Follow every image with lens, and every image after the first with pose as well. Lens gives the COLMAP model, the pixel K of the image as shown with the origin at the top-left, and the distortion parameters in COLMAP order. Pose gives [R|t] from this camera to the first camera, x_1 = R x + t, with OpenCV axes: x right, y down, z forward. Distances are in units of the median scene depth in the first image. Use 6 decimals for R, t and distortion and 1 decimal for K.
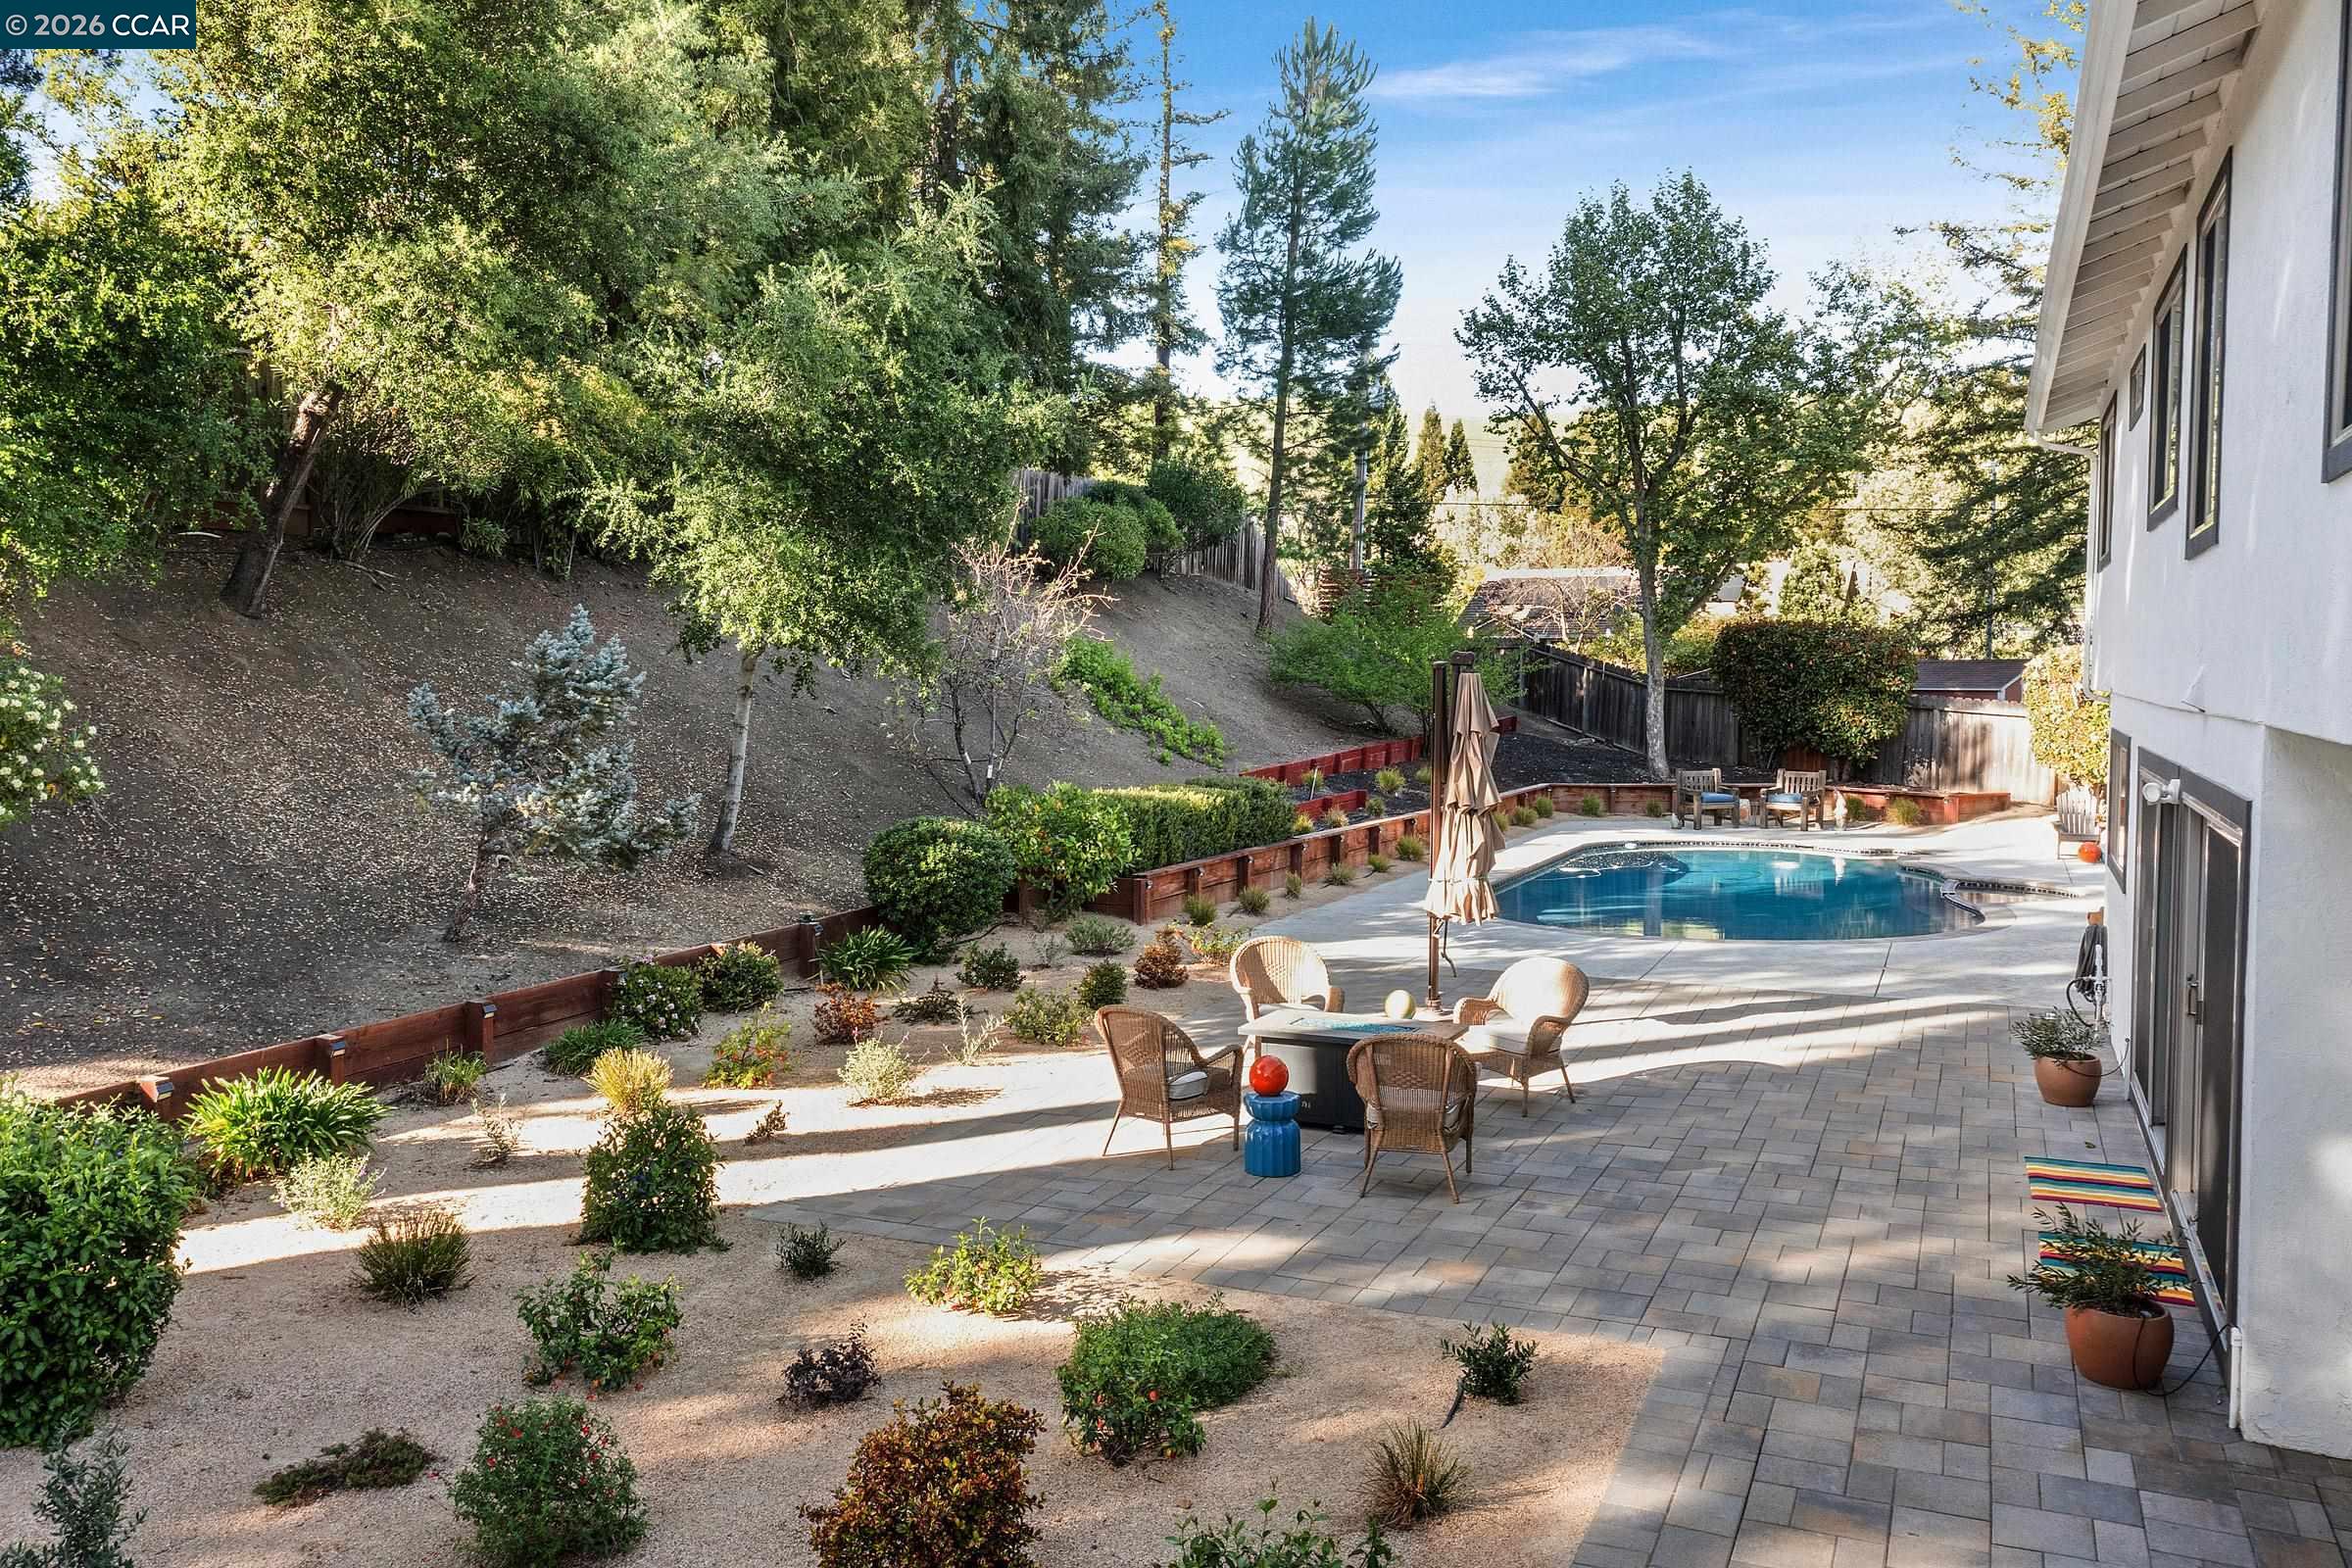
lens RADIAL K [[1872.9, 0, 1176.0], [0, 1872.9, 779.5], [0, 0, 1]] dist [0.002076, 0.001526]
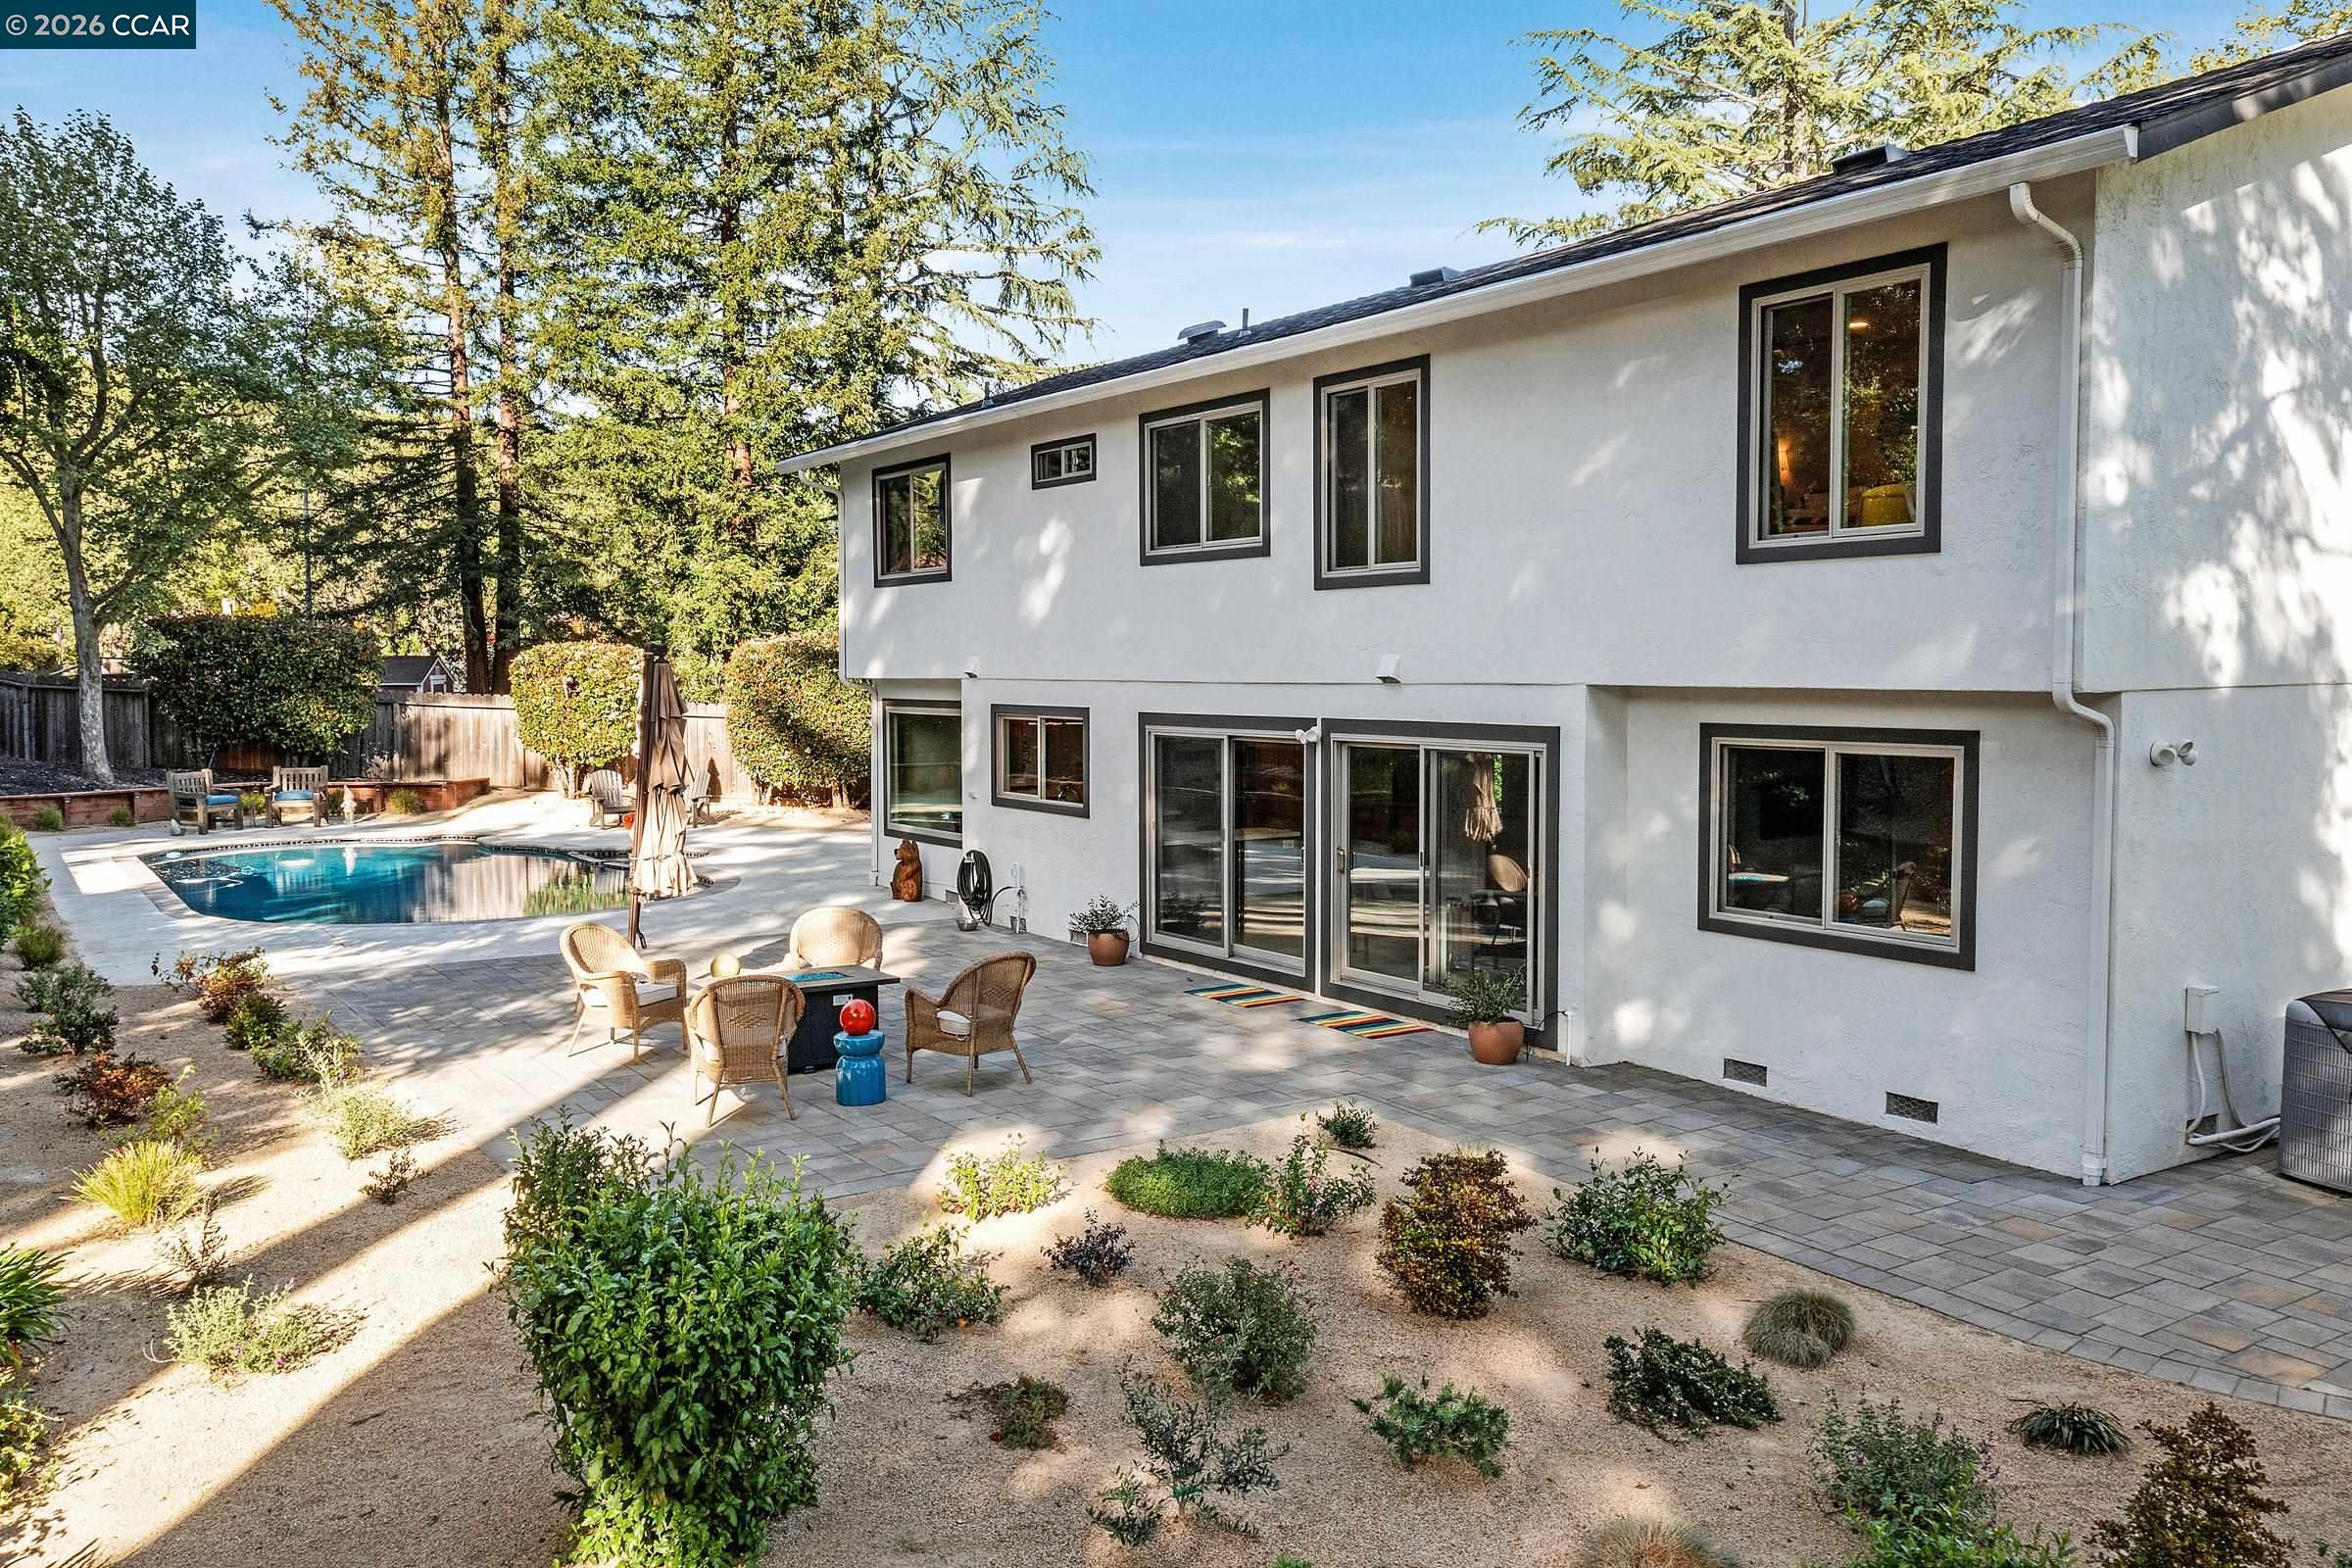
lens RADIAL K [[1872.9, 0, 1176.2], [0, 1872.9, 787.6], [0, 0, 1]] dist [0.002076, 0.001526]
pose [[0.446893, -0.049682, 0.893207, -0.341356], [0.052914, 0.998177, 0.029046, 0.001887], [-0.893021, 0.034282, 0.448707, 0.143750]]
